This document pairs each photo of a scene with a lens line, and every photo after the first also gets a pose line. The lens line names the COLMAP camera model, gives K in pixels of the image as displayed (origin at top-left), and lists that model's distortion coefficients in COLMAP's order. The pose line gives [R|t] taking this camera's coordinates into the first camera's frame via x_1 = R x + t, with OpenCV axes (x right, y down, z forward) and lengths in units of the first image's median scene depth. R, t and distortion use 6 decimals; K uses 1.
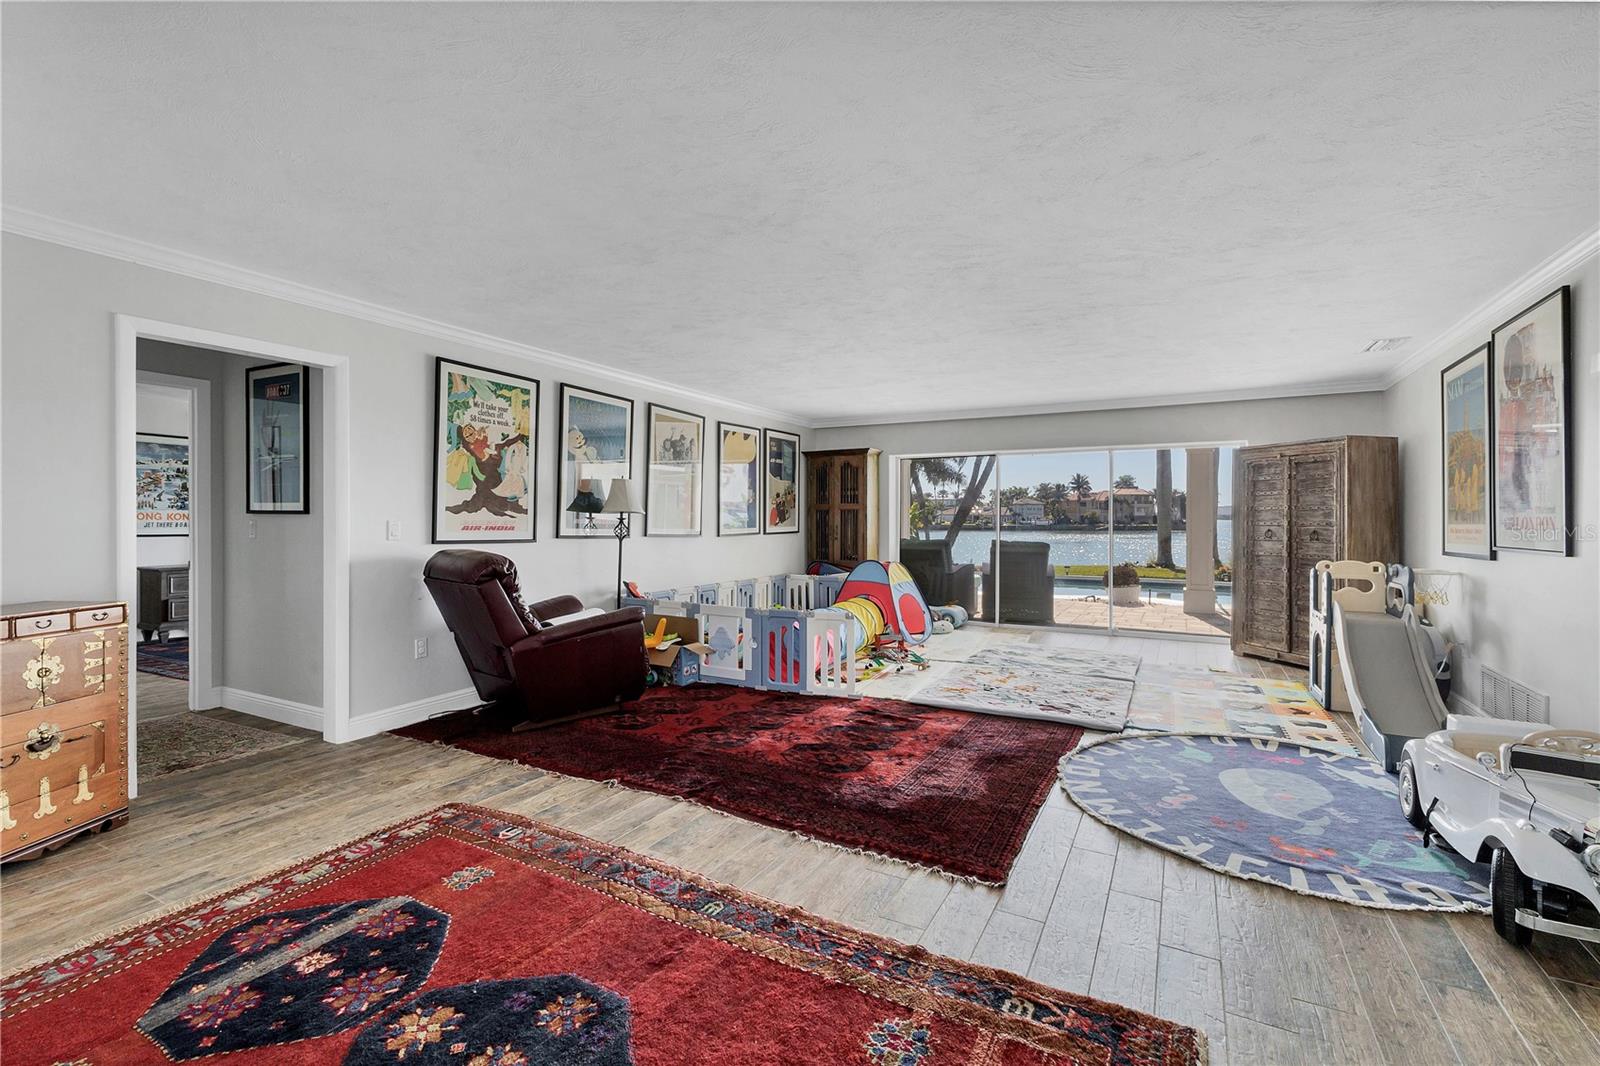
lens RADIAL K [[709.9, 0, 805.2], [0, 709.9, 531.5], [0, 0, 1]] dist [0.002928, 0.000048]
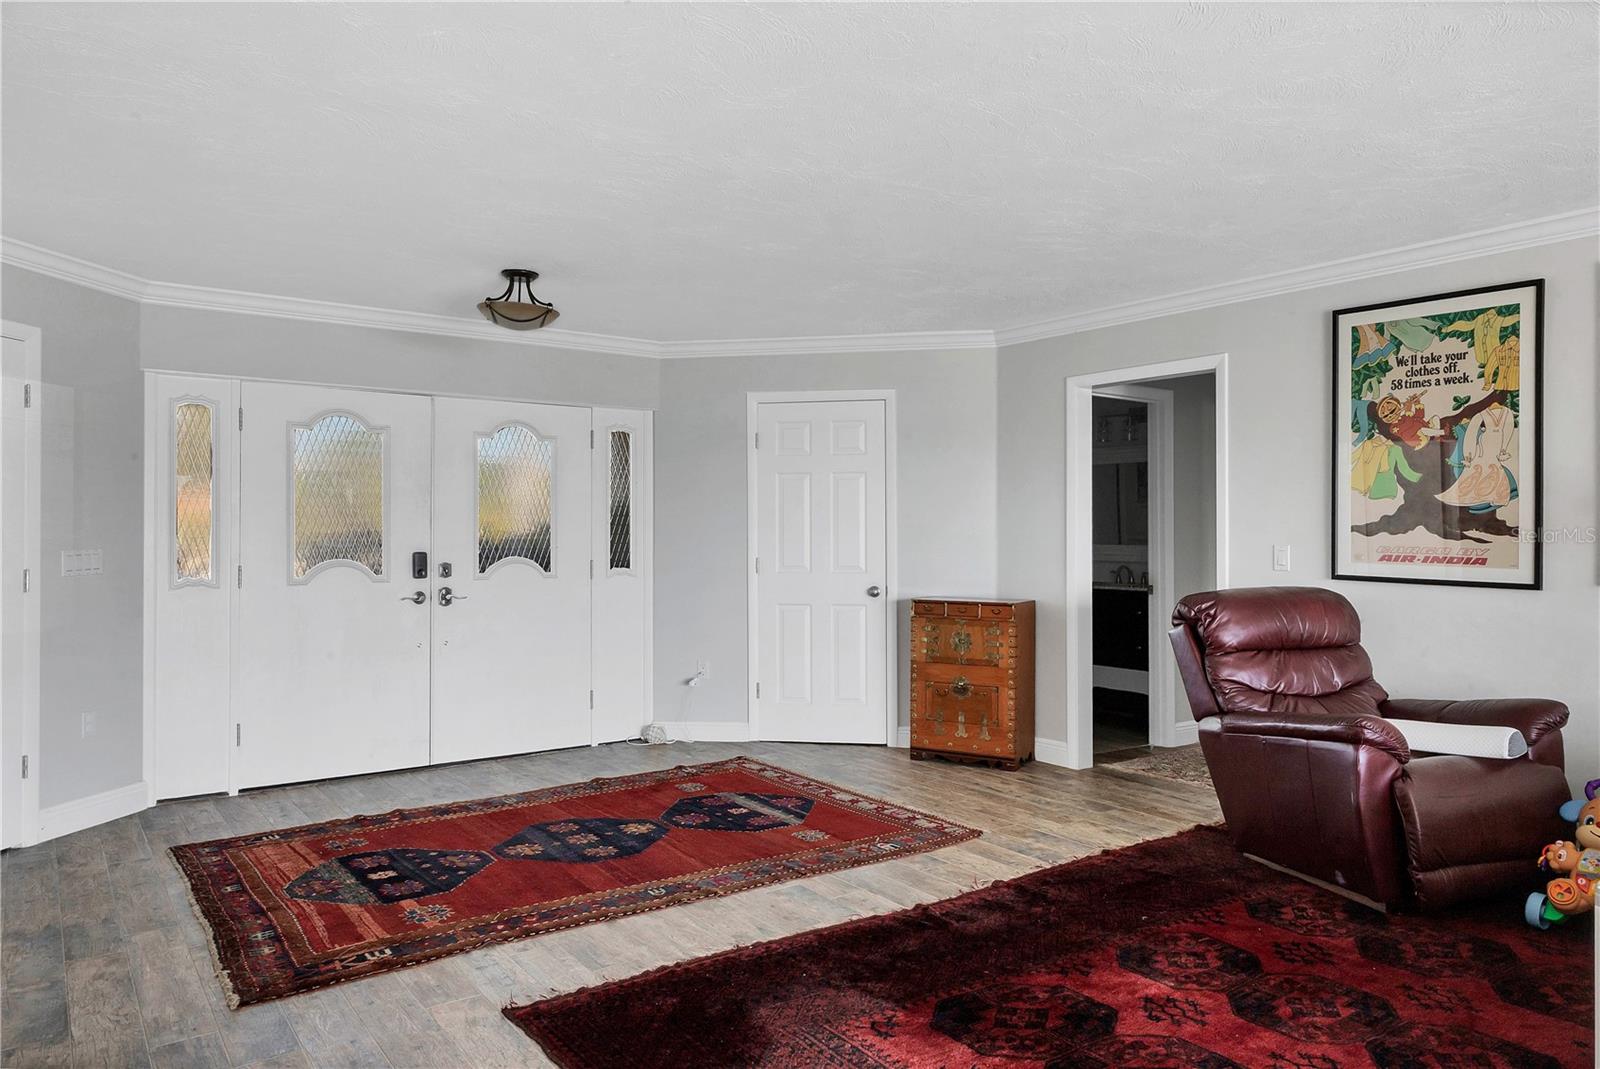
lens RADIAL K [[1063.1, 0, 800.0], [0, 1063.1, 534.5], [0, 0, 1]] dist [0.002594, -0.000175]
pose [[-0.443214, -0.009948, -0.896360, 0.683319], [-0.028196, 0.999598, 0.002848, -0.015450], [0.895972, 0.026536, -0.443317, 1.049719]]
